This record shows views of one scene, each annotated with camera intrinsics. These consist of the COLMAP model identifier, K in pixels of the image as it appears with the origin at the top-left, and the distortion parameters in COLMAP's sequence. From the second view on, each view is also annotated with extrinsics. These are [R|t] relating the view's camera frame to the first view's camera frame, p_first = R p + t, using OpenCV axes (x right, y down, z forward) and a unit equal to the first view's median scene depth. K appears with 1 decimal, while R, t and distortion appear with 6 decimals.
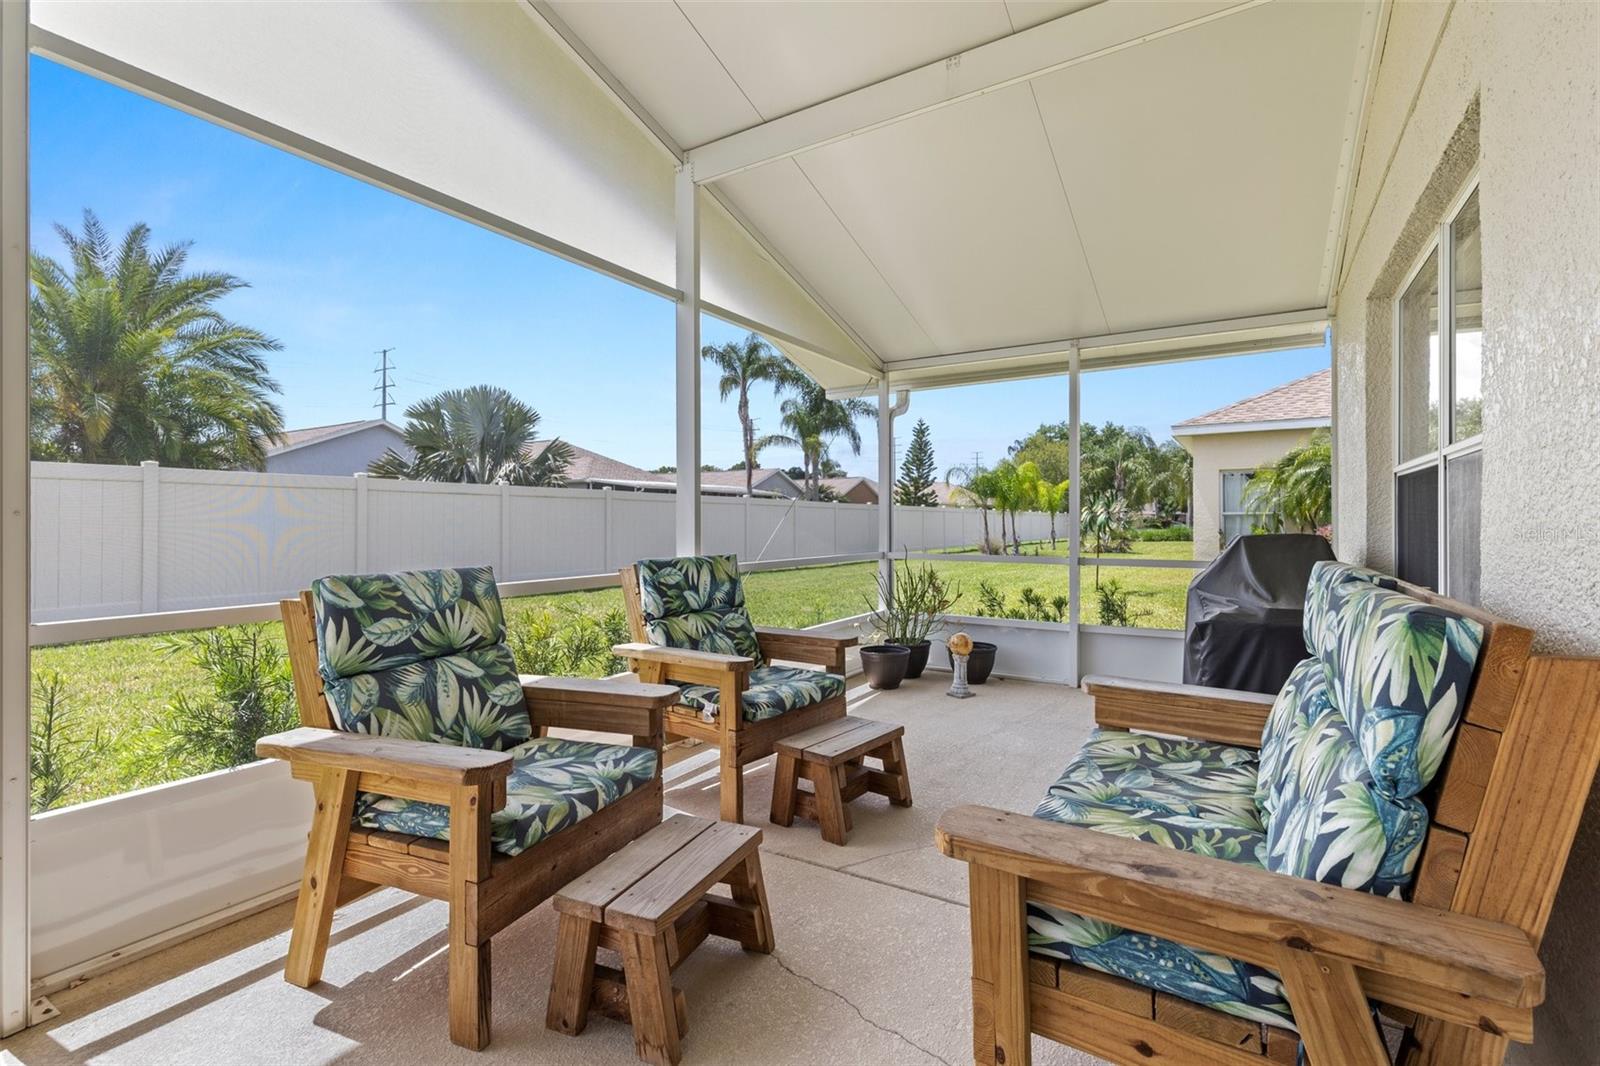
lens RADIAL K [[719.8, 0, 798.1], [0, 719.8, 526.7], [0, 0, 1]] dist [0.001491, -0.000362]
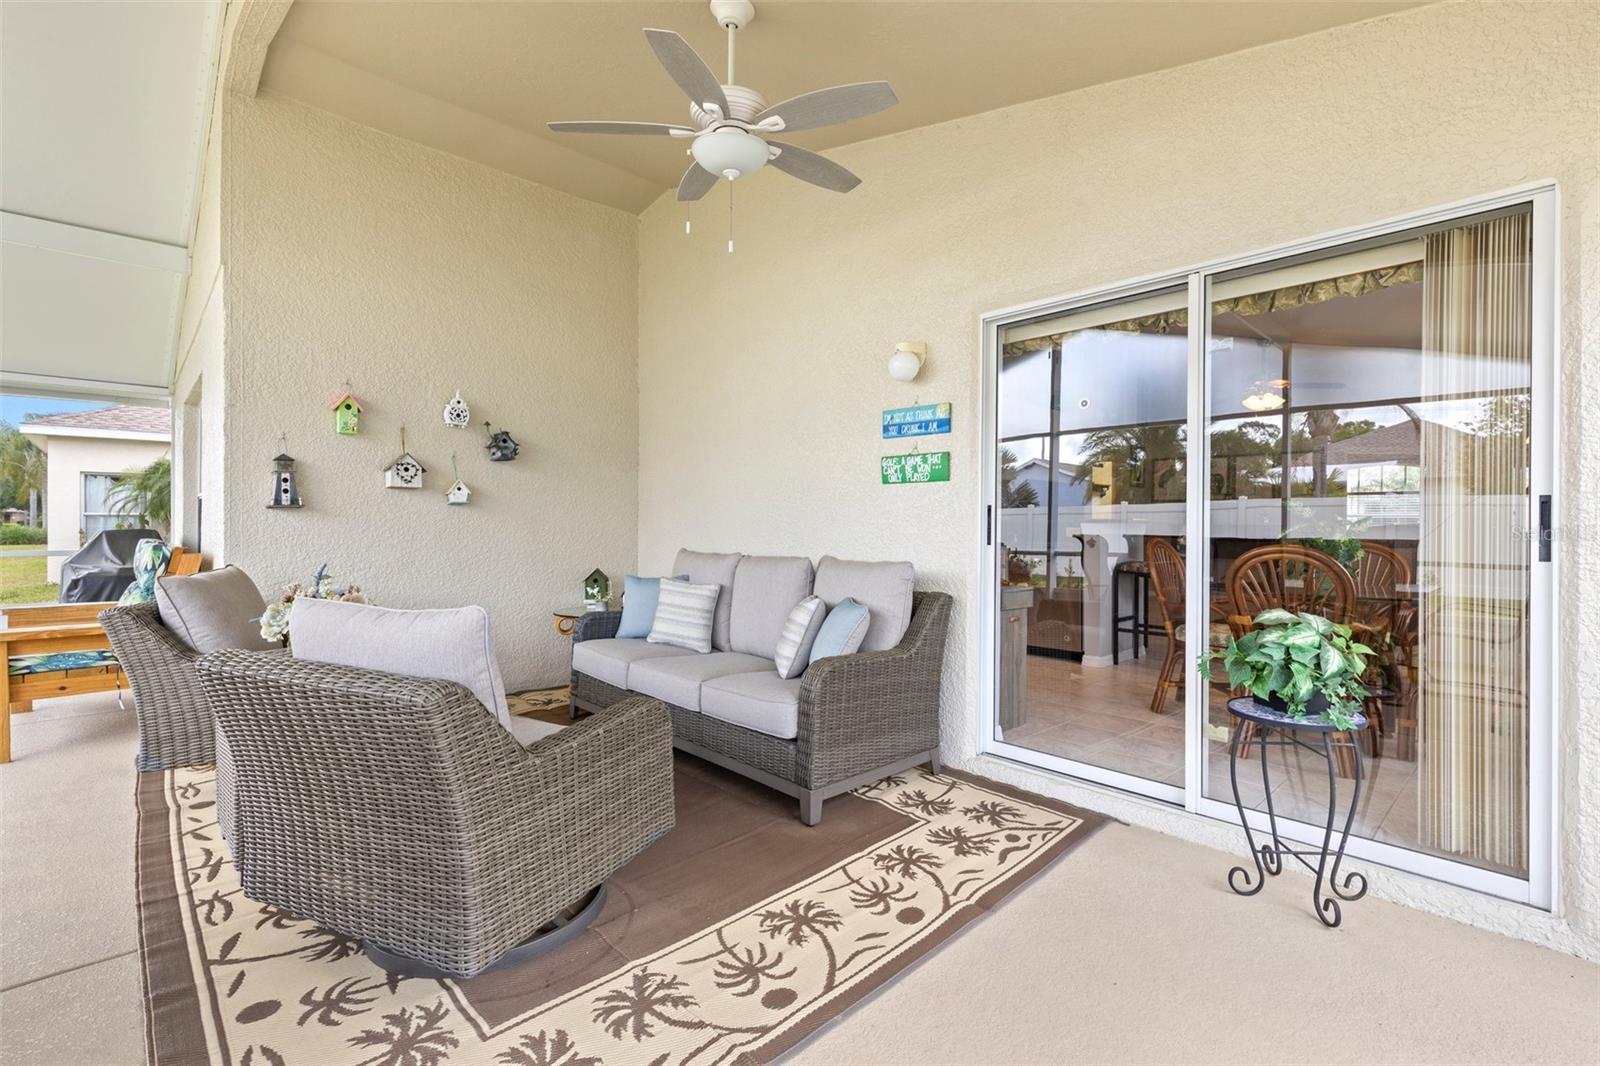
lens RADIAL K [[719.8, 0, 799.6], [0, 719.8, 528.8], [0, 0, 1]] dist [0.001491, -0.000362]
pose [[0.250873, 0.006028, 0.968001, -0.683806], [-0.009137, 0.999951, -0.003859, 0.004223], [-0.967977, -0.007877, 0.250916, -1.124178]]
